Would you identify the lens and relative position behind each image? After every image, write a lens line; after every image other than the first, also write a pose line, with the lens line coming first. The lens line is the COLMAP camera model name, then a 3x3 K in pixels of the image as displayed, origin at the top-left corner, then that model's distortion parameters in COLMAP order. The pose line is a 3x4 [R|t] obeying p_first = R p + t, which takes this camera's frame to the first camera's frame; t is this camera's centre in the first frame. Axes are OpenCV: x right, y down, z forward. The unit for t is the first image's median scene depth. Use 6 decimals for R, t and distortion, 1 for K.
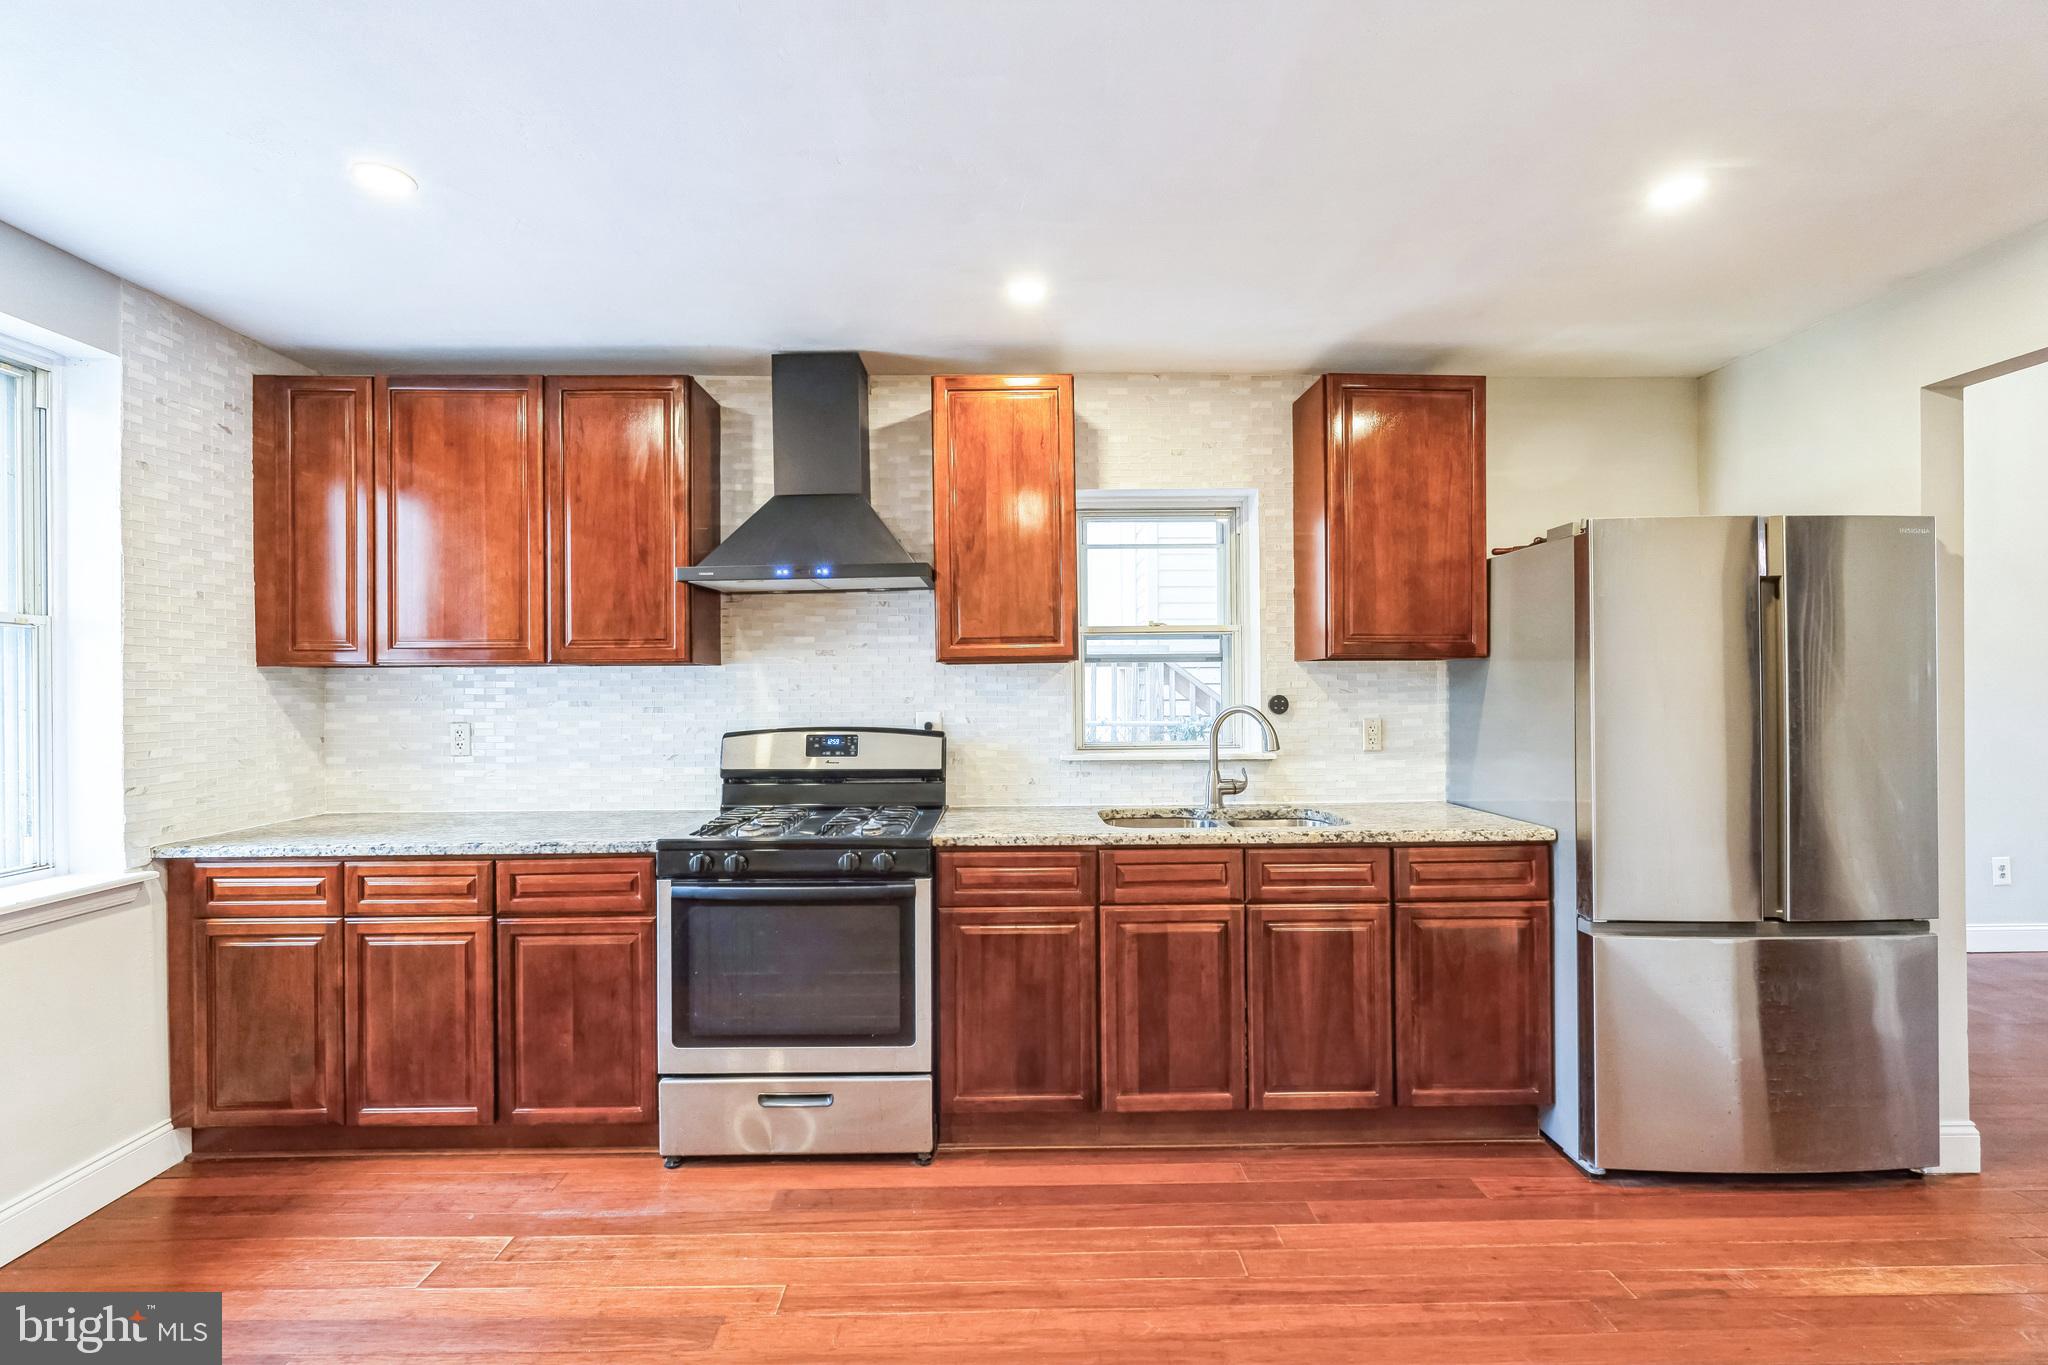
lens RADIAL K [[905.0, 0, 1018.4], [0, 905.0, 687.9], [0, 0, 1]] dist [0.001666, 0.000333]
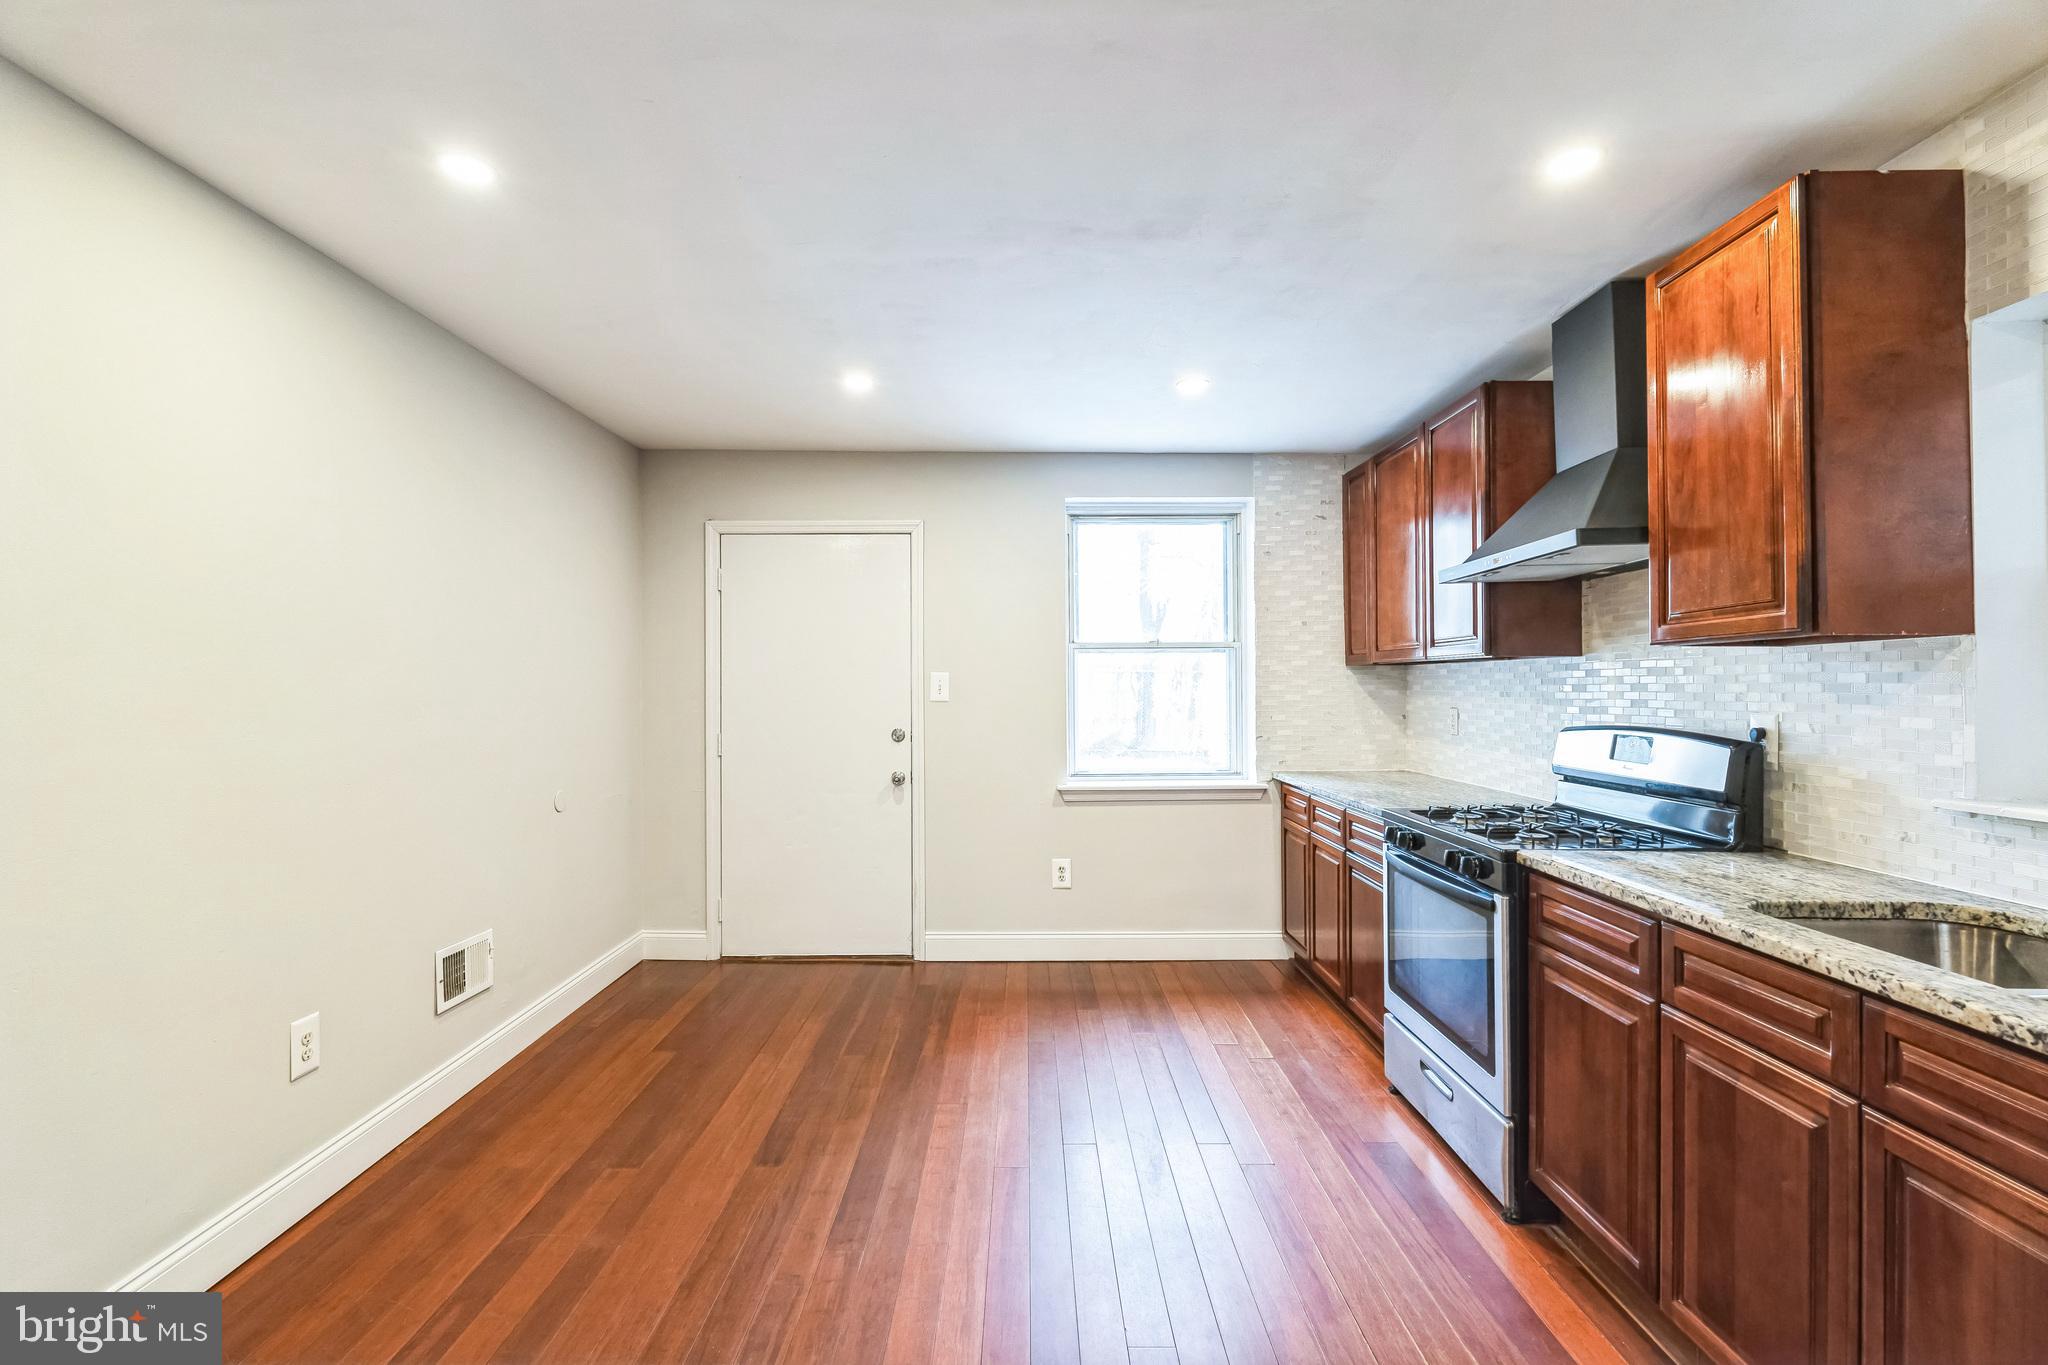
lens RADIAL K [[917.5, 0, 1024.0], [0, 917.5, 682.5], [0, 0, 1]] dist [-0.001790, 0.000082]
pose [[-0.025969, 0.002887, -0.999659, 0.765374], [0.001807, 0.999994, 0.002841, -0.001174], [0.999661, -0.001732, -0.025974, 0.529932]]
